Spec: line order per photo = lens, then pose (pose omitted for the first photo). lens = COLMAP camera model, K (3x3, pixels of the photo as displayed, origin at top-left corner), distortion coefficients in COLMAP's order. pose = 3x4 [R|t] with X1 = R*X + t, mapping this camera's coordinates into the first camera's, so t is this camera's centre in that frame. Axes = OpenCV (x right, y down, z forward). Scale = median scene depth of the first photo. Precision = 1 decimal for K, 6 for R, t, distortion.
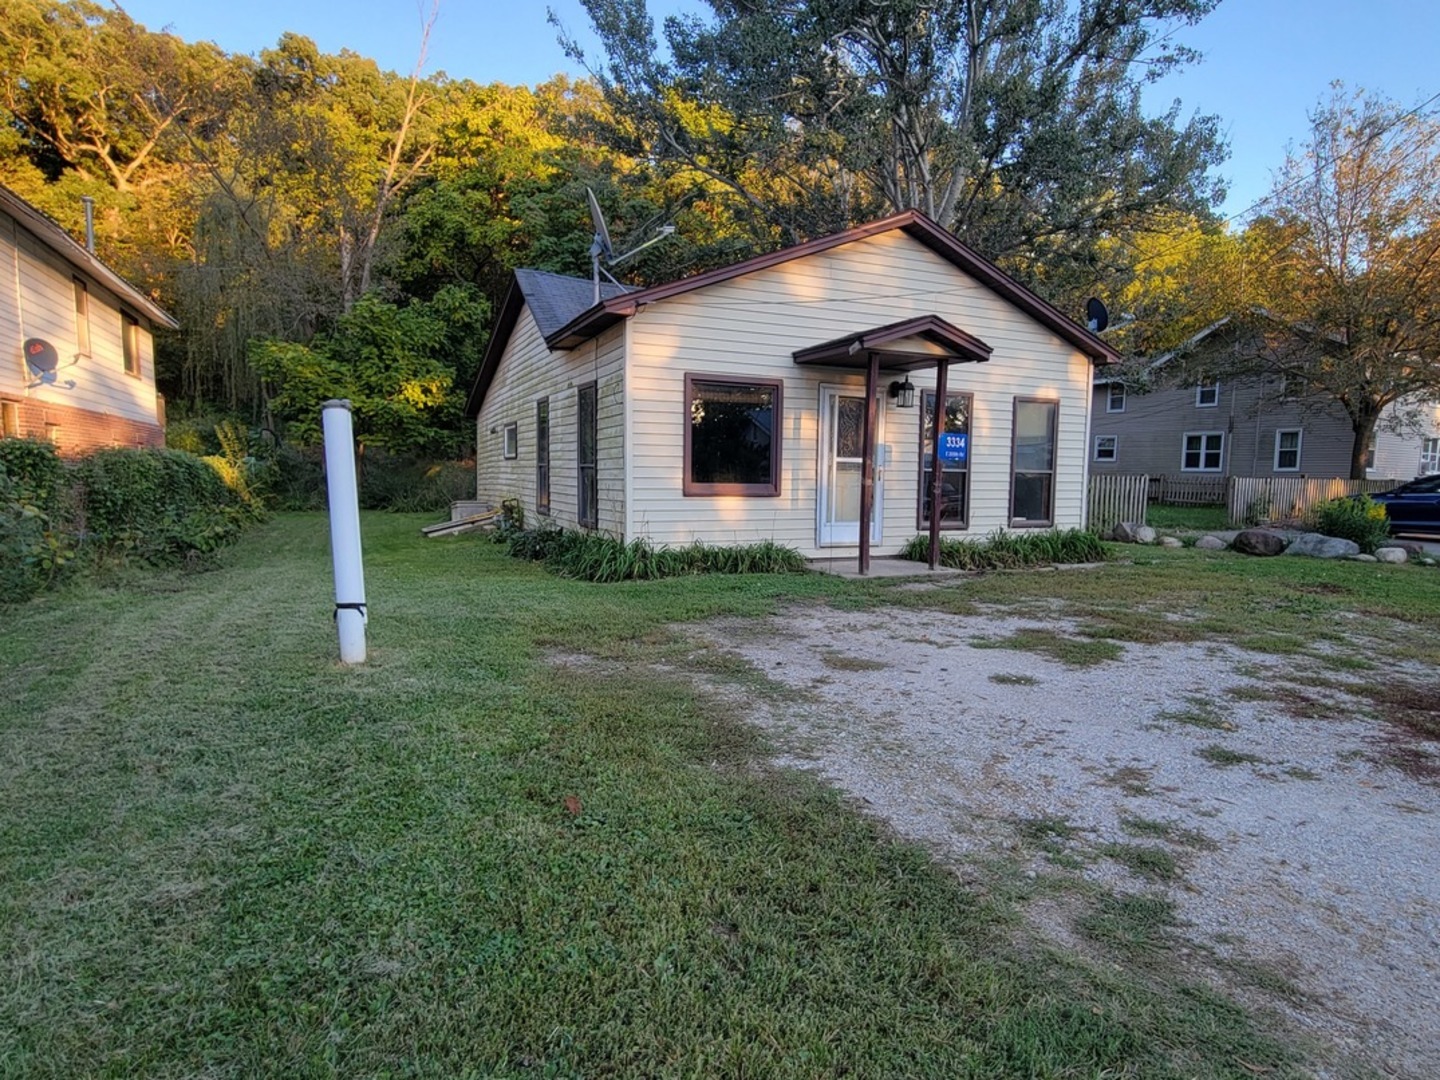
lens RADIAL K [[790.2, 0, 719.9], [0, 790.2, 561.9], [0, 0, 1]] dist [-0.002554, -0.000263]
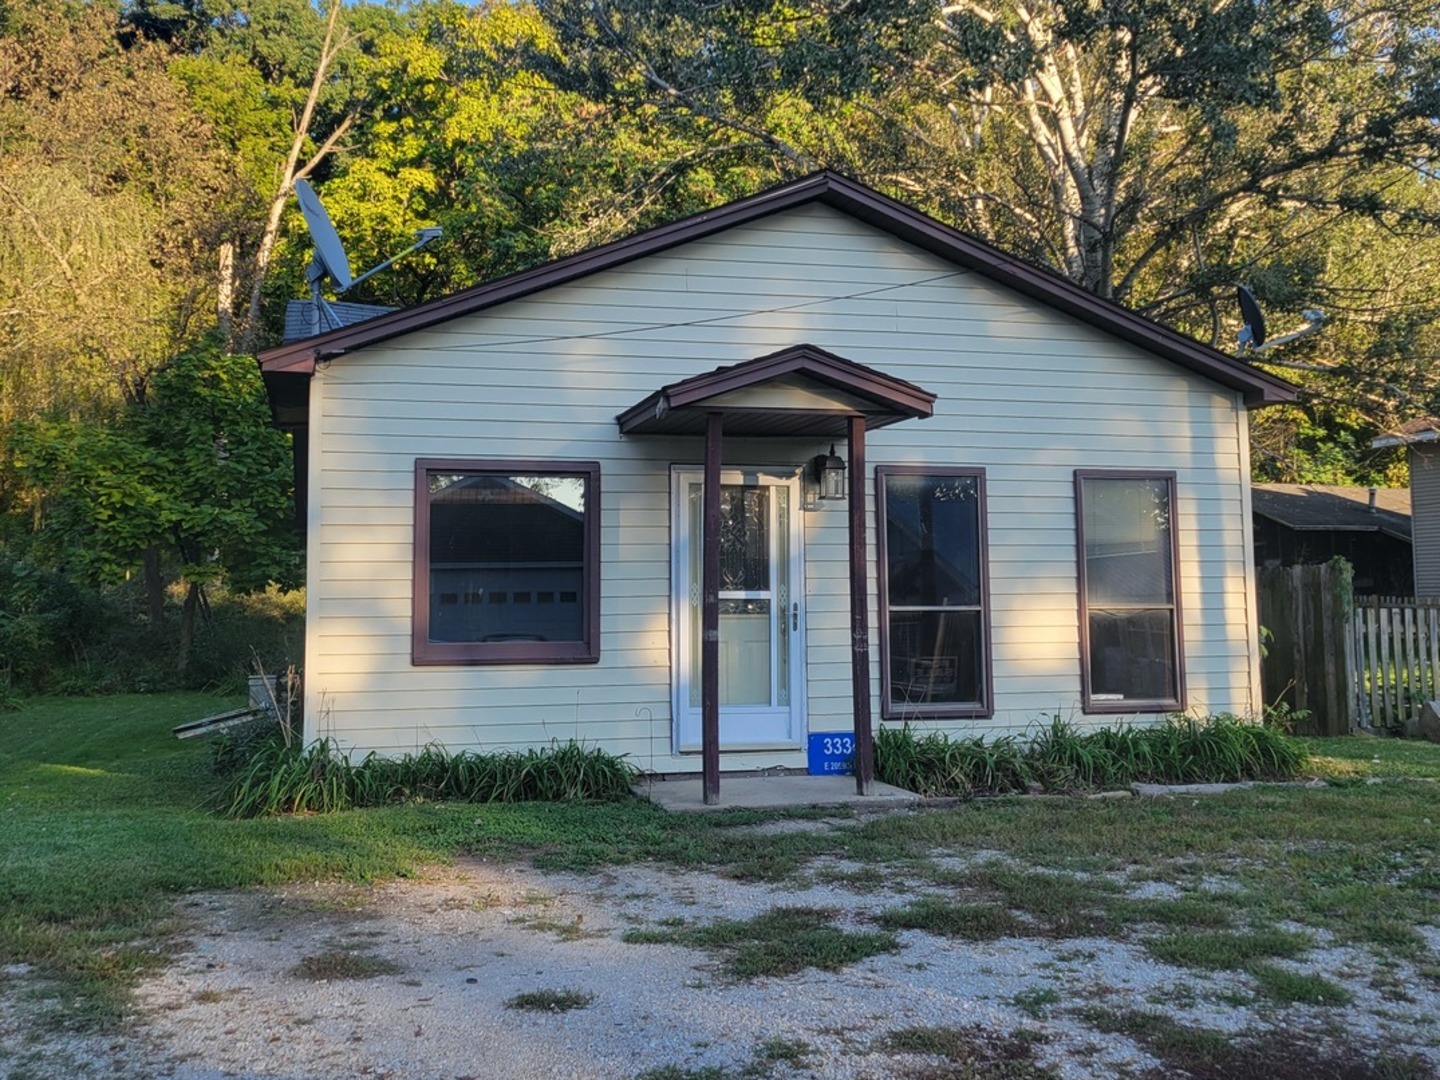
lens RADIAL K [[1447.5, 0, 719.2], [0, 1447.5, 489.7], [0, 0, 1]] dist [0.038787, 0.000000]
pose [[0.983036, -0.037819, -0.179471, 0.362326], [0.002160, 0.980829, -0.194859, -0.001671], [0.183399, 0.191166, 0.964272, -0.014235]]
